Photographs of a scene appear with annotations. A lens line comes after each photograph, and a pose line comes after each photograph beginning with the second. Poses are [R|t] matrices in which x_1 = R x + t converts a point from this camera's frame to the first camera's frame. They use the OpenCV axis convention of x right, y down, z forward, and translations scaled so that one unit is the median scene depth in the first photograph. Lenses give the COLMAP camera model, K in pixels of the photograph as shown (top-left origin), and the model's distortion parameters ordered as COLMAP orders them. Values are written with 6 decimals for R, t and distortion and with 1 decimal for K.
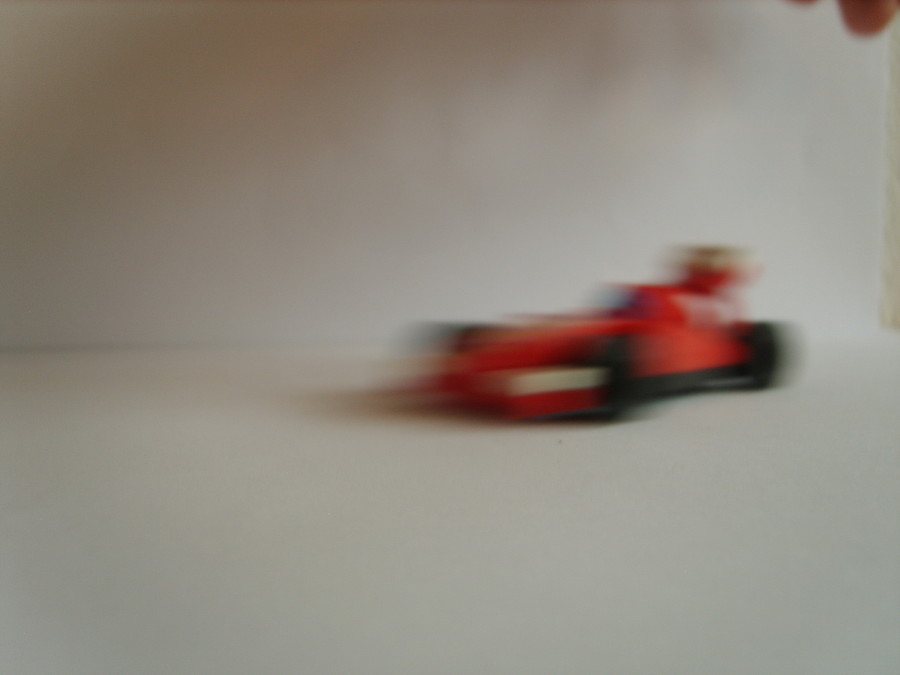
lens RADIAL K [[921.5, 0, 450.0], [0, 921.5, 337.5], [0, 0, 1]] dist [-0.160737, 0.119946]
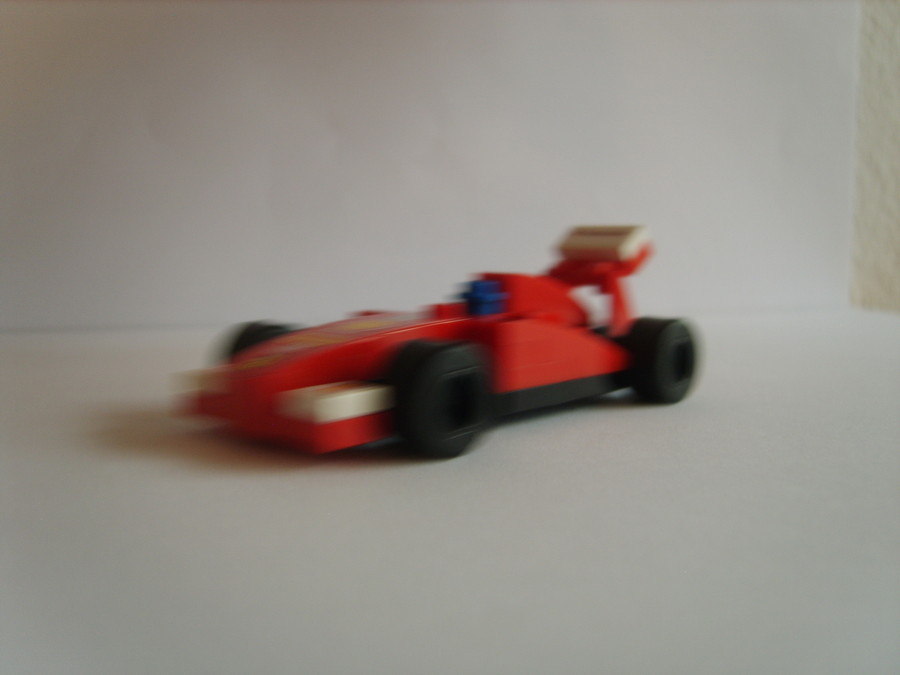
lens RADIAL K [[921.5, 0, 450.0], [0, 921.5, 337.5], [0, 0, 1]] dist [-0.160737, 0.119946]
pose [[0.999580, -0.019475, 0.021449, 0.162832], [0.019510, 0.999809, -0.001468, -0.002408], [-0.021416, 0.001886, 0.999769, 0.232886]]
